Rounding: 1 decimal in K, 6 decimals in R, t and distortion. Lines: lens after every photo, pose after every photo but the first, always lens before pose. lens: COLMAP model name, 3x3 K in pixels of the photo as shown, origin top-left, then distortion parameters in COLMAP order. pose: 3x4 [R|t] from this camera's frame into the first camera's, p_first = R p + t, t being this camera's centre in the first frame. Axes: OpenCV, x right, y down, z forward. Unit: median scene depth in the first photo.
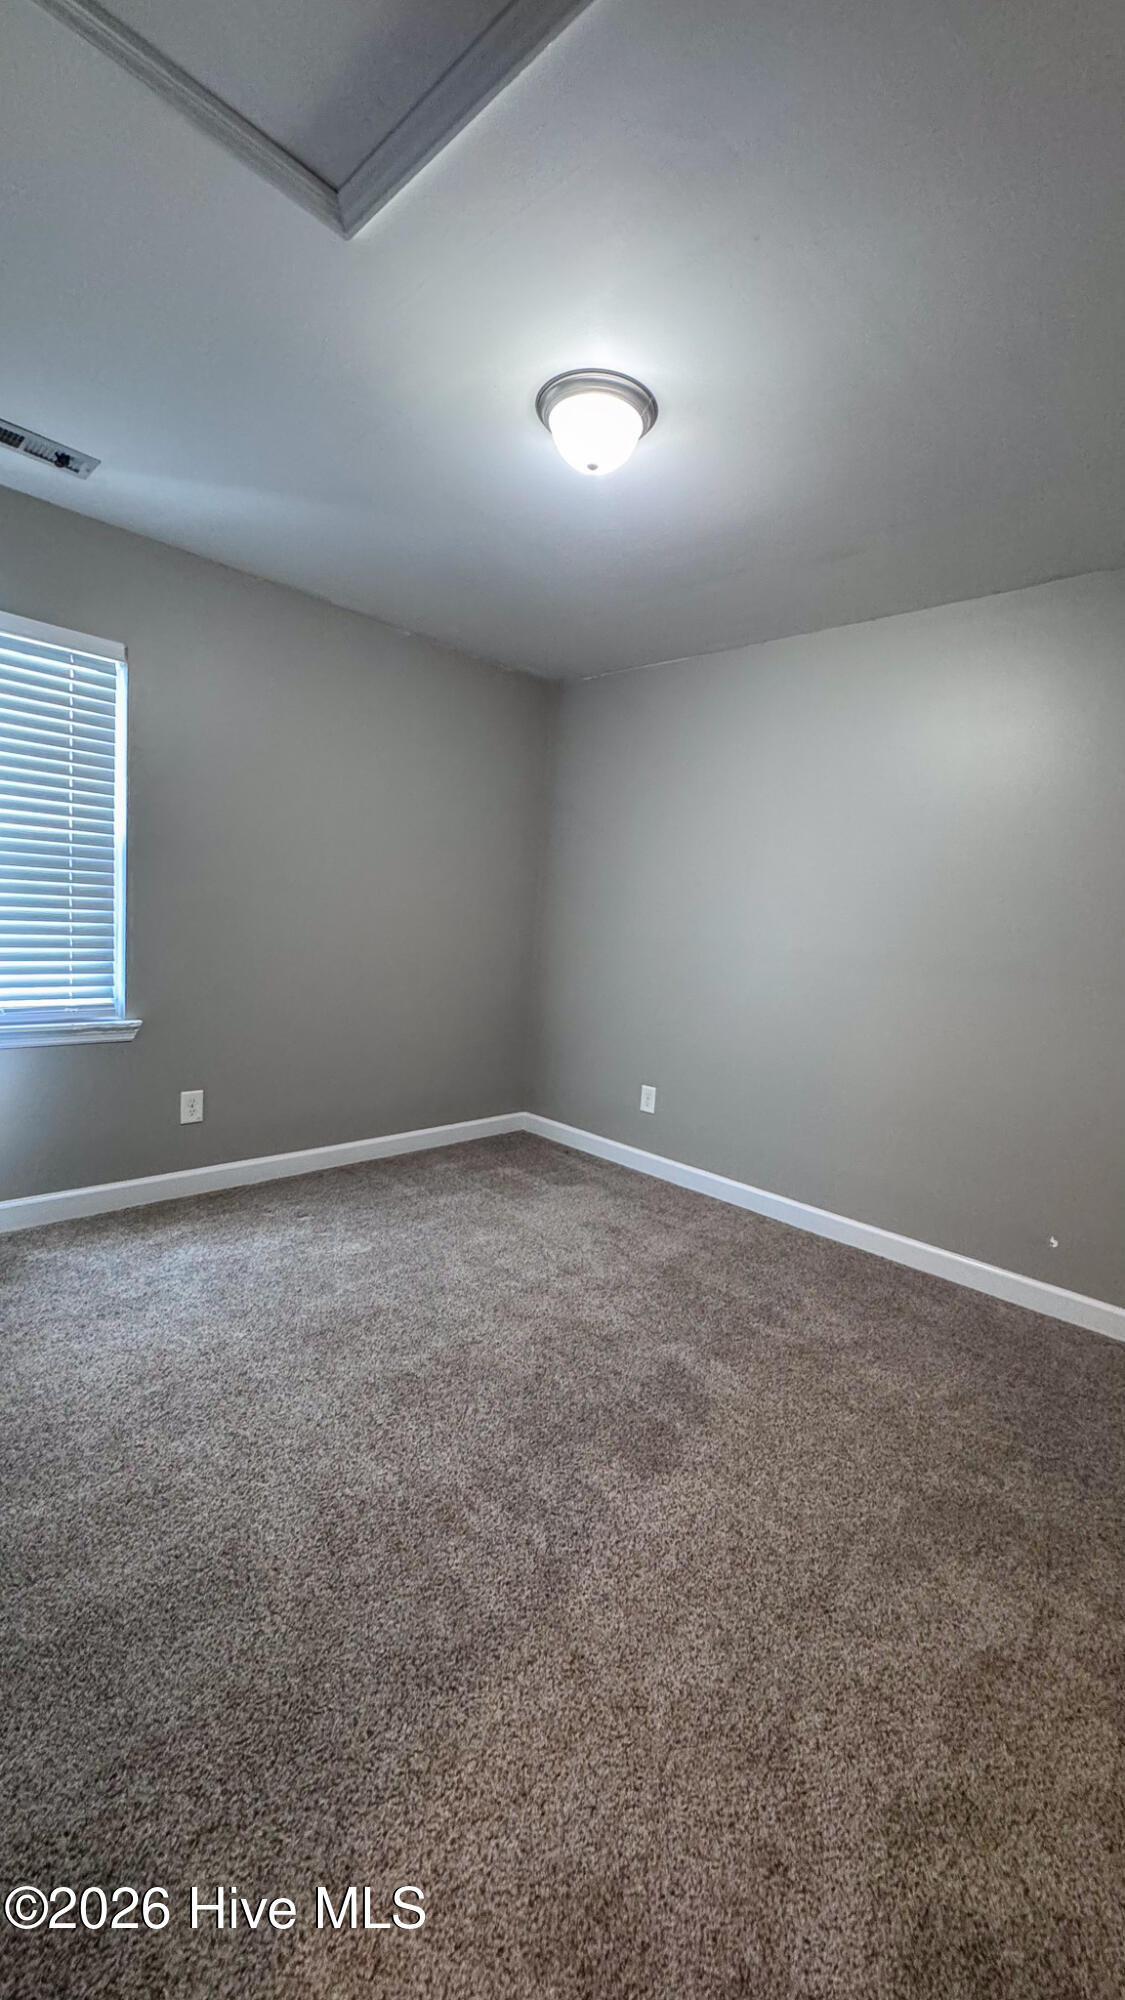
lens RADIAL K [[809.8, 0, 562.5], [0, 809.8, 1000.0], [0, 0, 1]] dist [-0.000430, 0.000126]
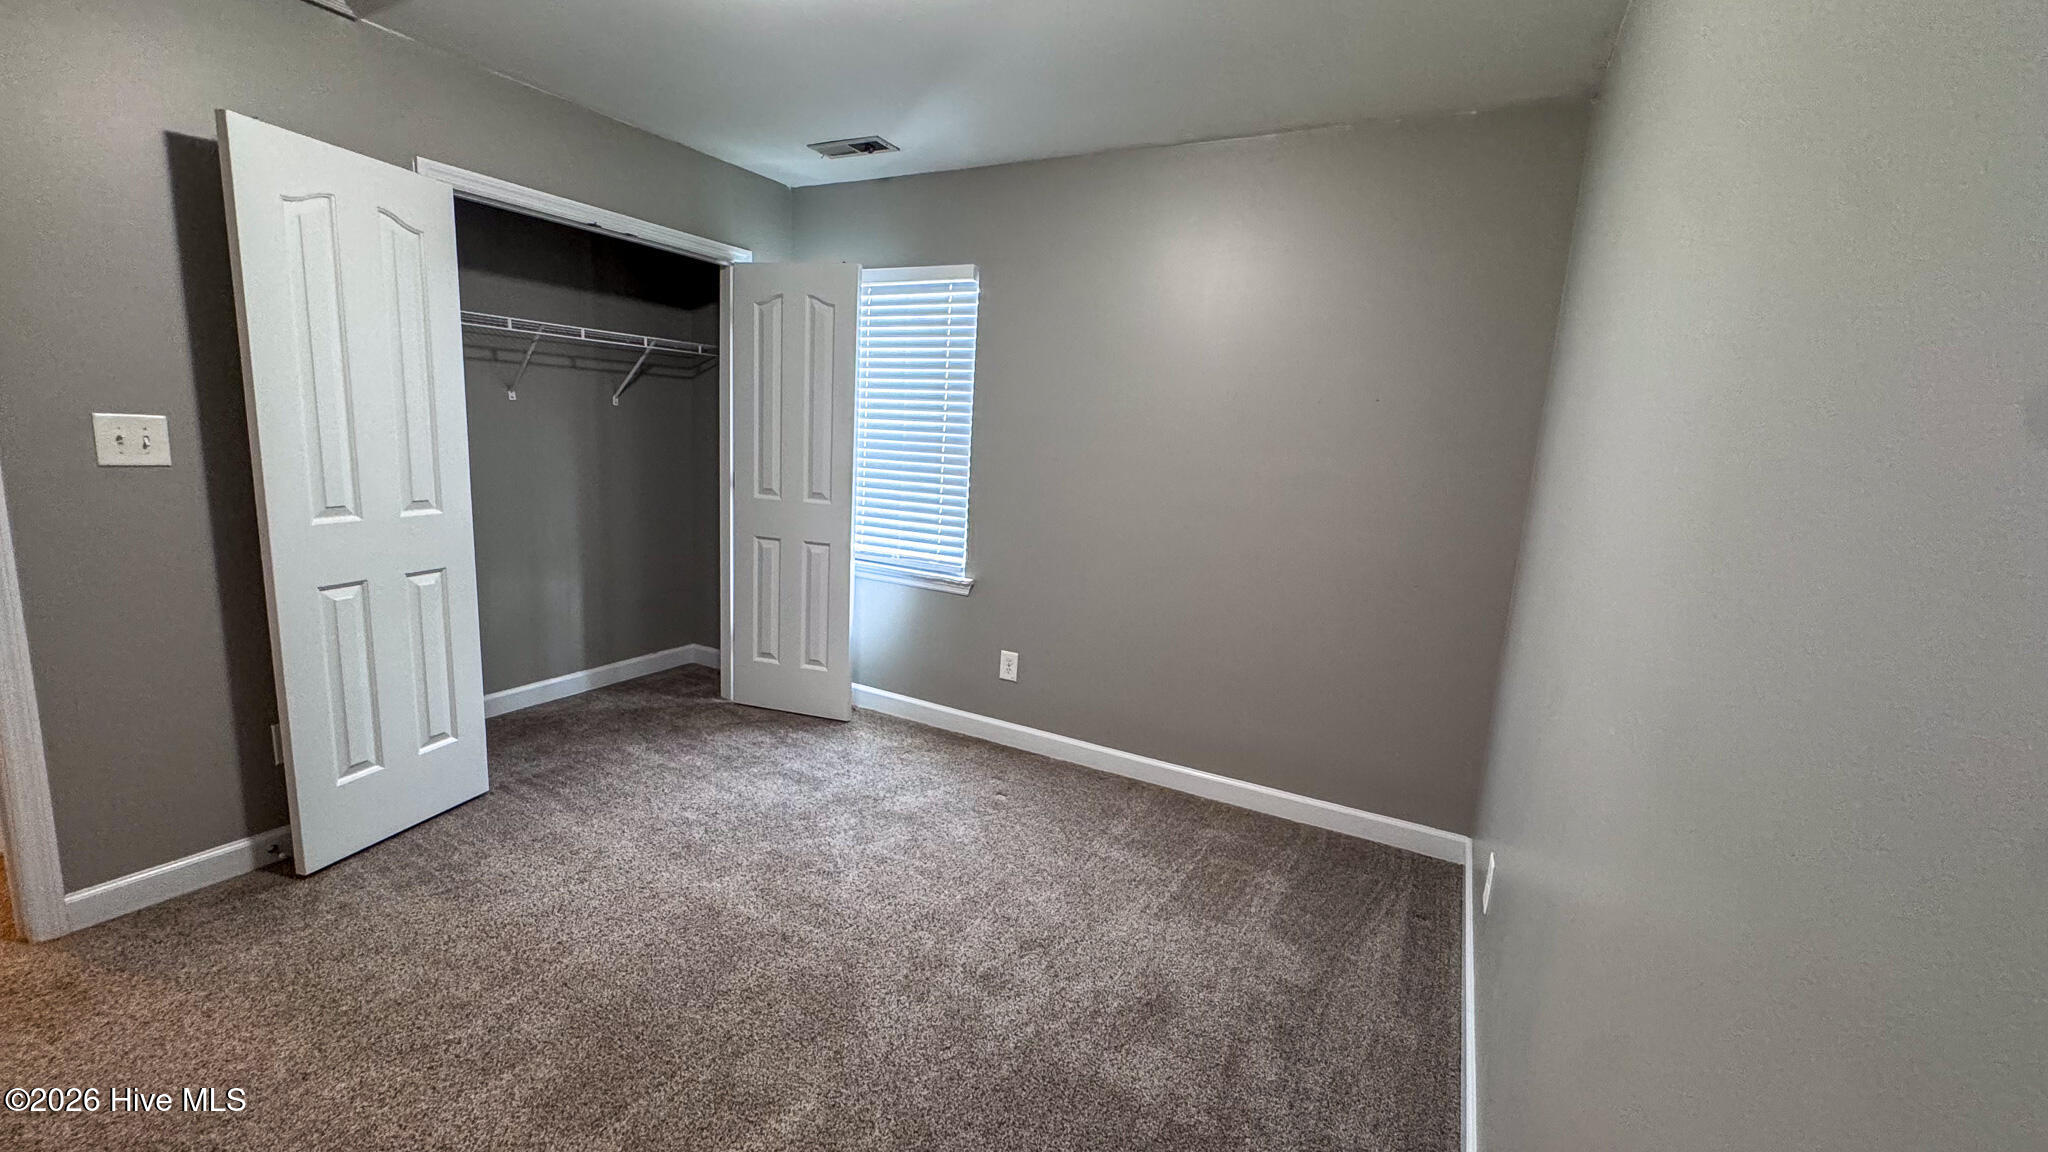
lens RADIAL K [[829.2, 0, 1024.0], [0, 829.2, 576.0], [0, 0, 1]] dist [-0.000430, 0.000126]
pose [[0.266421, 0.113735, -0.957123, 0.659047], [-0.141037, 0.986925, 0.078018, -0.085715], [0.953482, 0.114205, 0.278978, 0.735463]]
